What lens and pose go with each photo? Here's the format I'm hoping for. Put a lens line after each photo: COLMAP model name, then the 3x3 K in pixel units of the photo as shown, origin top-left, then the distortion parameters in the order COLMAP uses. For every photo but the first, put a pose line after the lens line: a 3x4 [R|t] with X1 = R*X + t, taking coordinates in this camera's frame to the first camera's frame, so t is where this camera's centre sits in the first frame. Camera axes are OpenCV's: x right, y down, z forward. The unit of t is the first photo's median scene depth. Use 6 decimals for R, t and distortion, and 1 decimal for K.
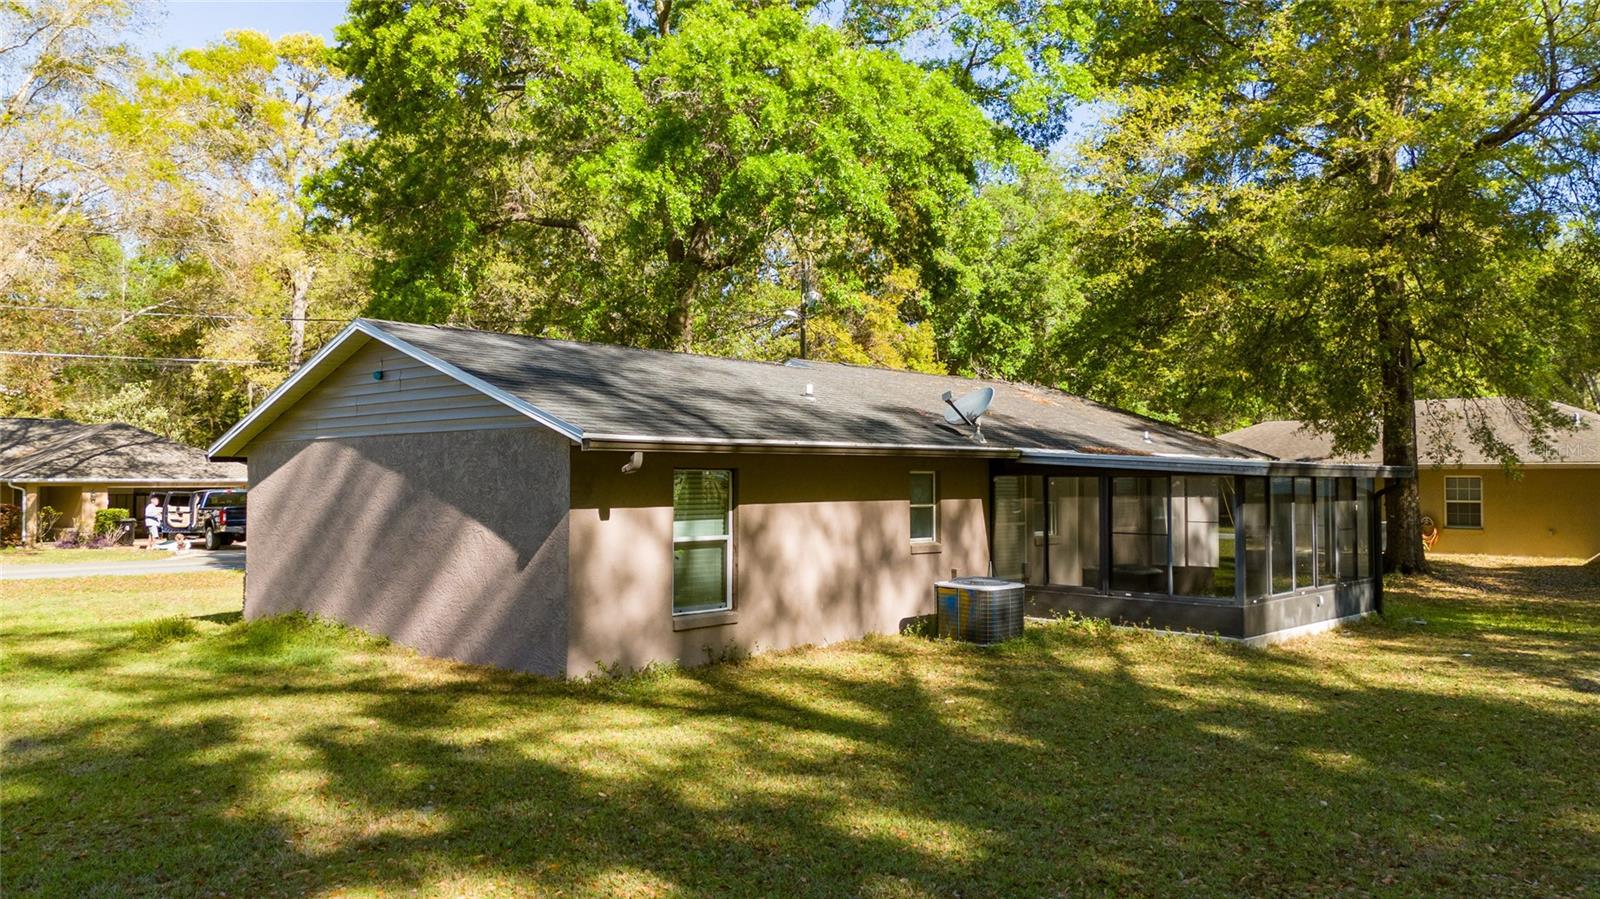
lens RADIAL K [[1166.7, 0, 800.0], [0, 1166.7, 449.5], [0, 0, 1]] dist [0.123741, -0.001007]
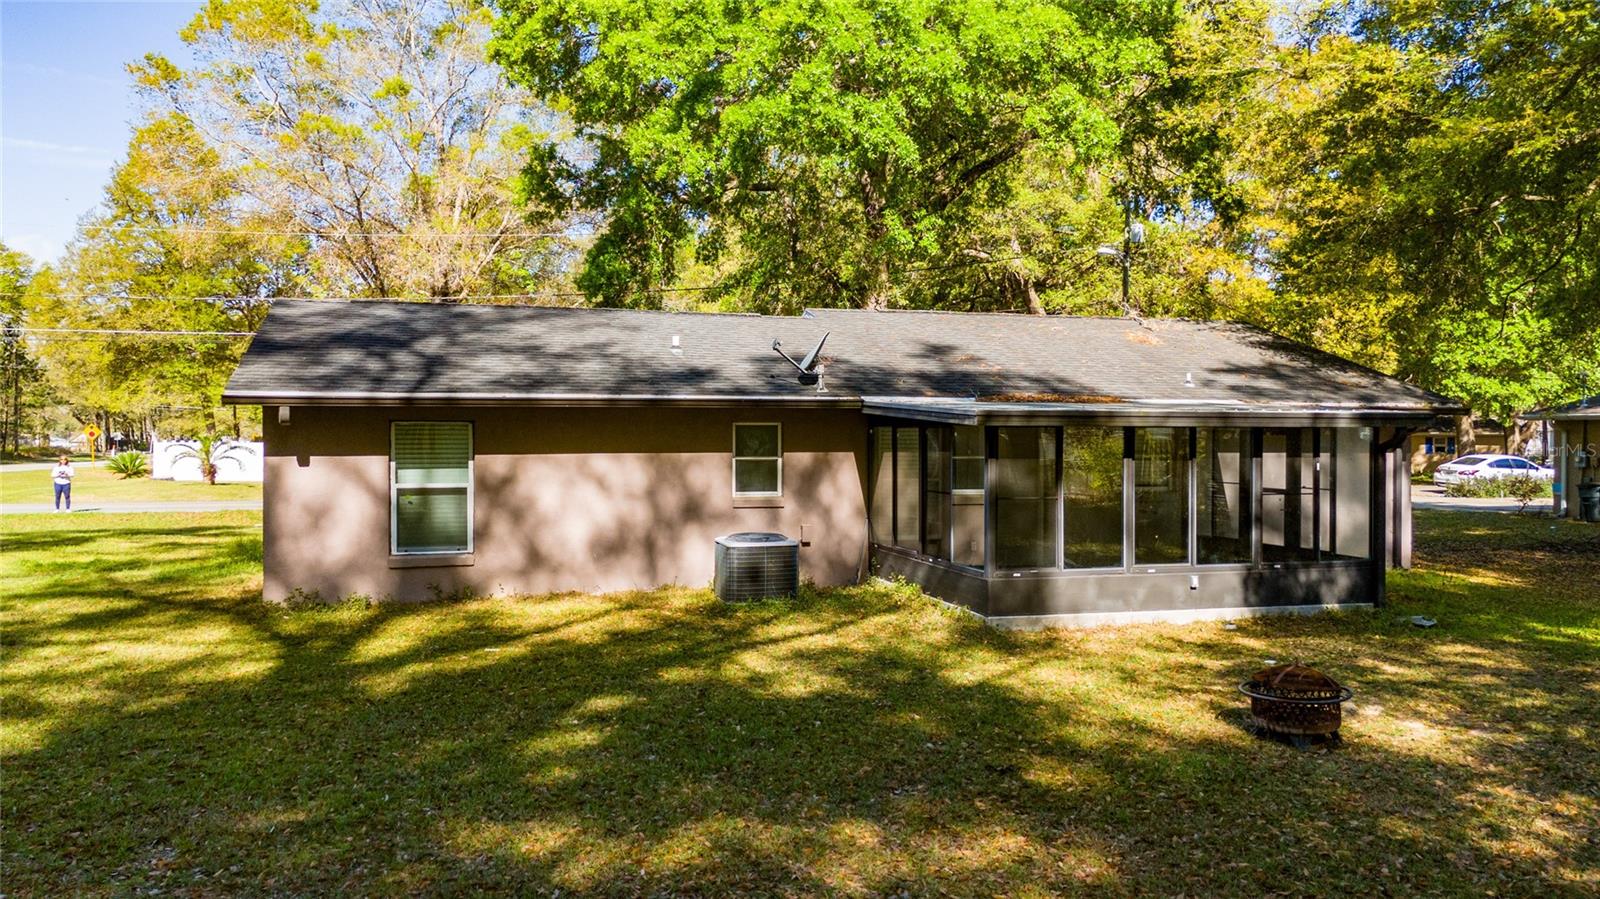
lens RADIAL K [[1172.0, 0, 800.0], [0, 1172.0, 449.5], [0, 0, 1]] dist [-0.003244, -0.000689]
pose [[0.844124, 0.004296, -0.536131, 0.687427], [0.014699, 0.999407, 0.031150, 0.011782], [0.535947, -0.034175, 0.843560, 0.233739]]
